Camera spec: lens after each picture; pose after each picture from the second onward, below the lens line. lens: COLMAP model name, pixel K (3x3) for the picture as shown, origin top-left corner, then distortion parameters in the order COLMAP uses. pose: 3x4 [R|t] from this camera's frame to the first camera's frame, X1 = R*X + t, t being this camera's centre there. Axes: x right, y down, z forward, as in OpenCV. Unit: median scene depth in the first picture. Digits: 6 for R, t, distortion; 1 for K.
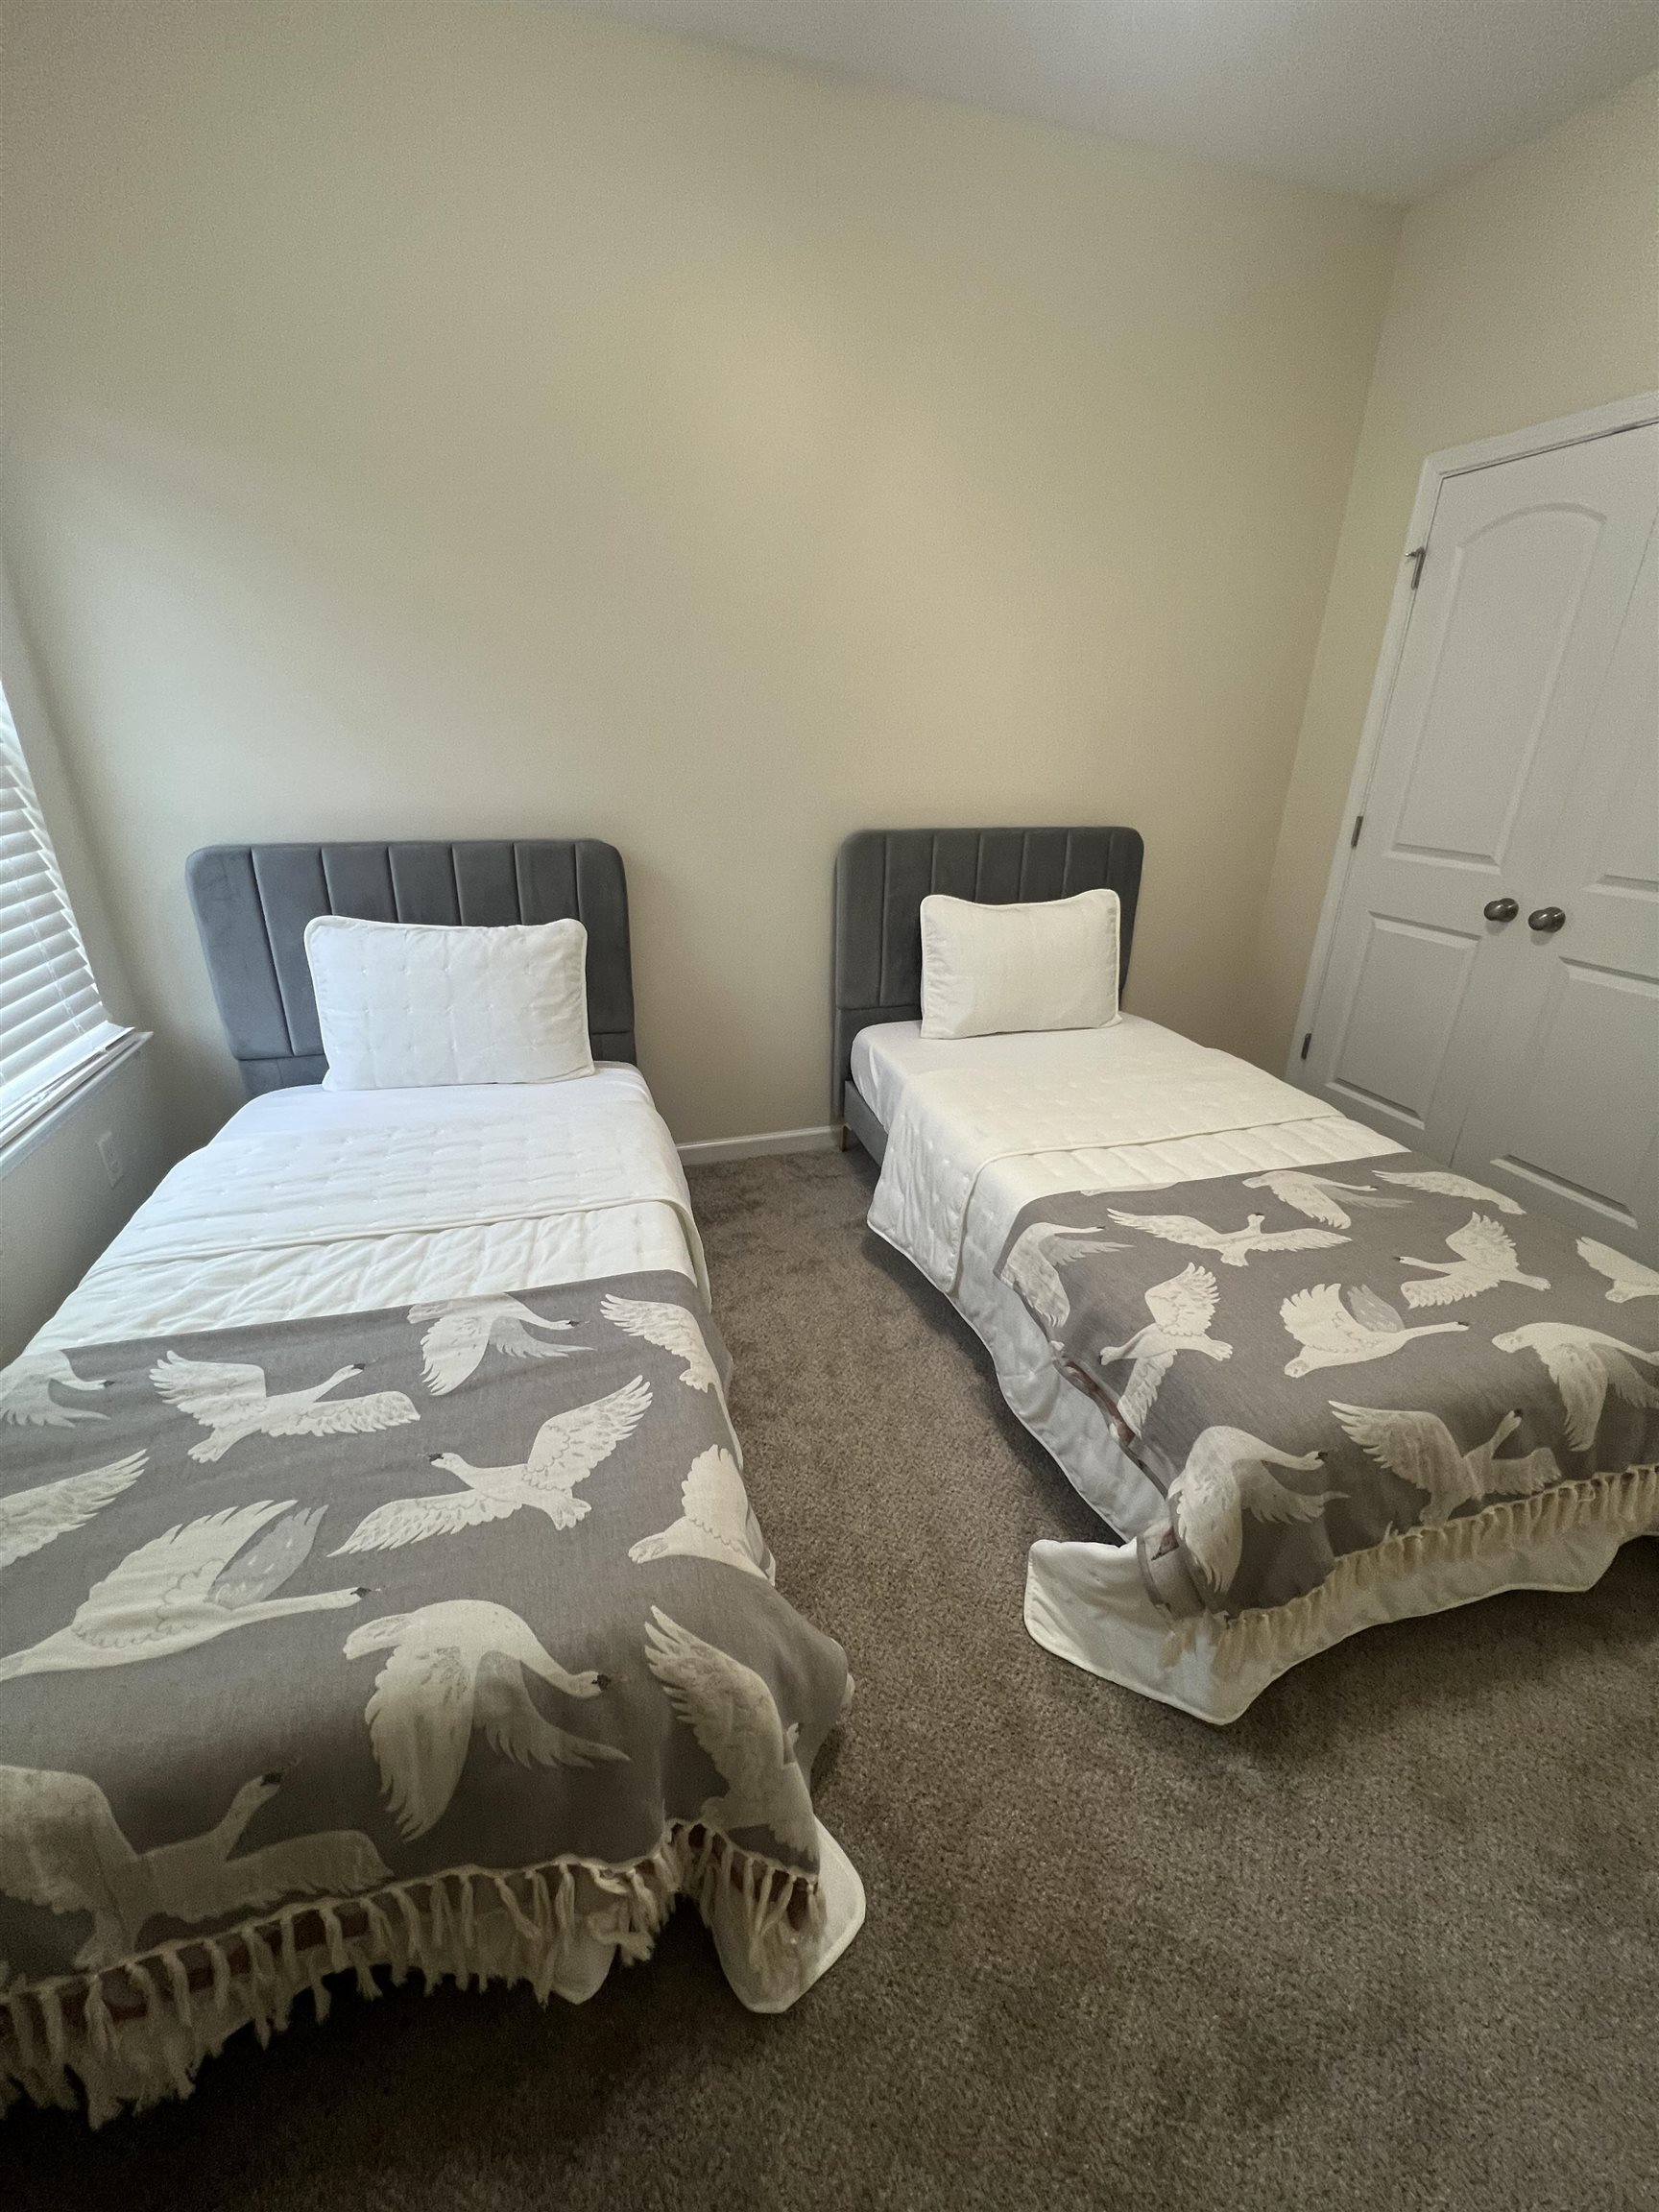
lens RADIAL K [[911.4, 0, 836.9], [0, 911.4, 1045.9], [0, 0, 1]] dist [-0.001383, -0.000064]
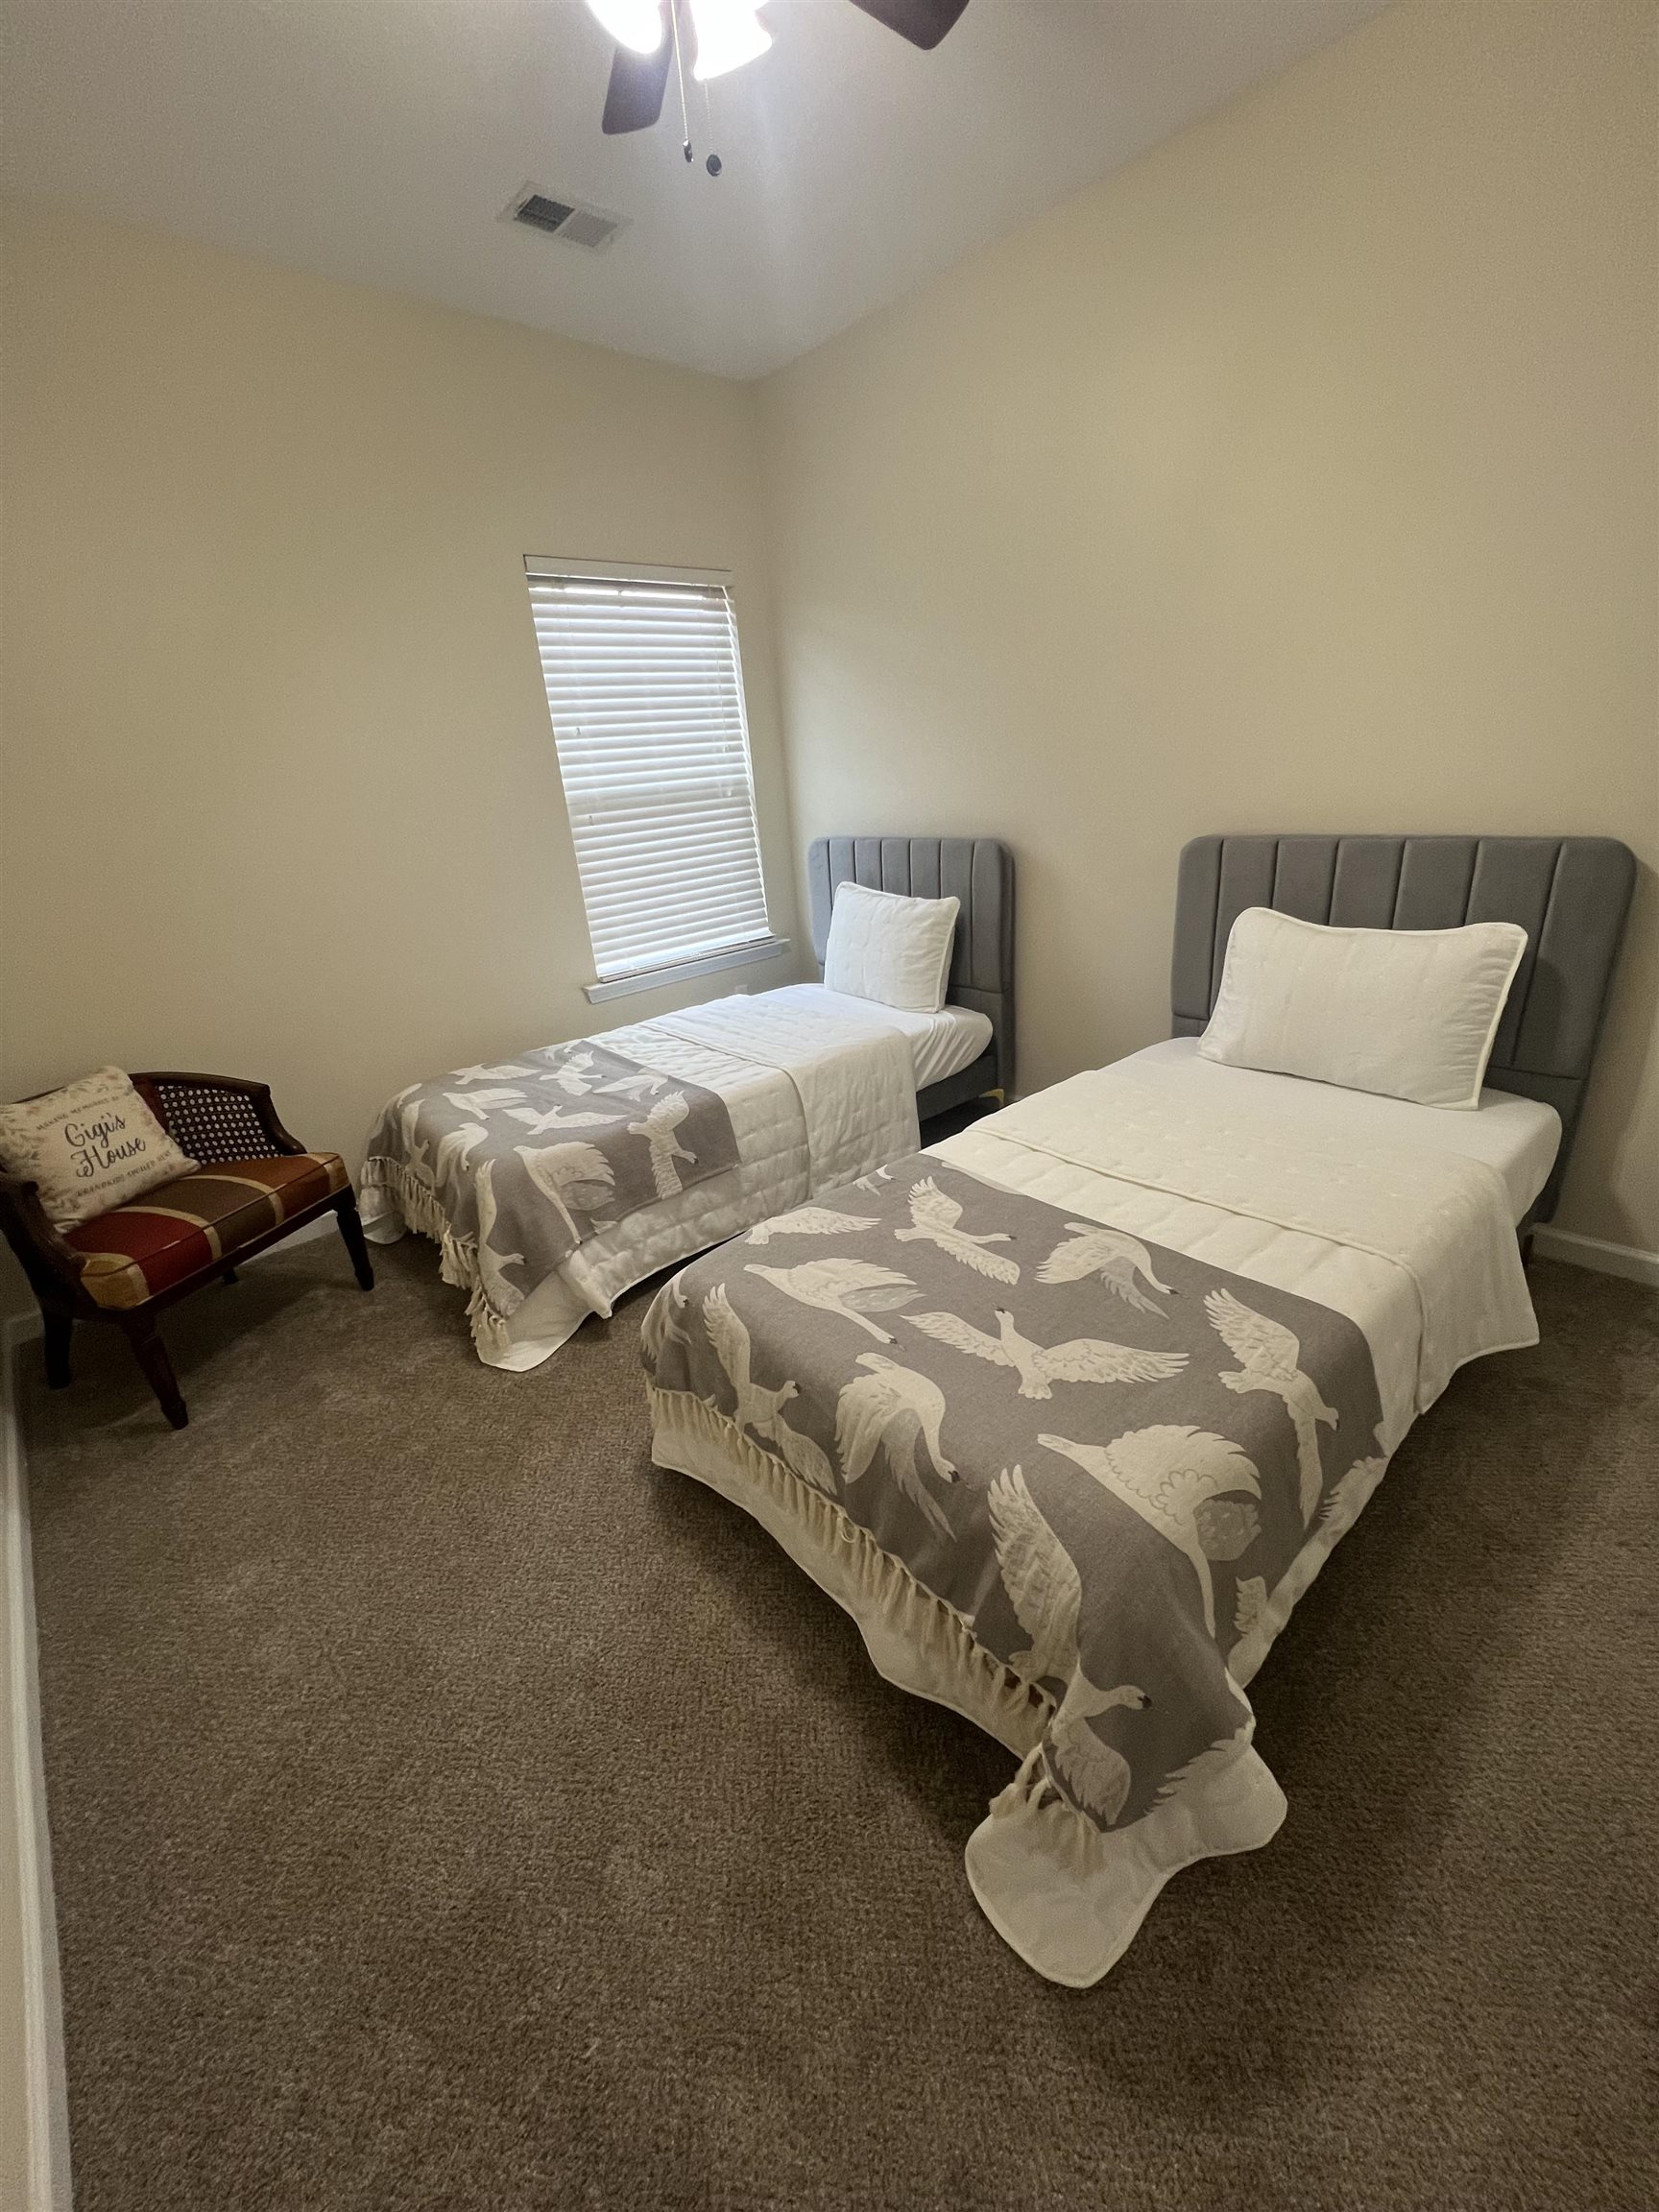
lens RADIAL K [[890.2, 0, 834.0], [0, 890.2, 1098.8], [0, 0, 1]] dist [-0.002102, 0.000376]
pose [[0.415838, 0.273009, -0.867493, 1.215201], [-0.217557, 0.956045, 0.196590, -0.106235], [0.883033, 0.106979, 0.456955, 0.398321]]
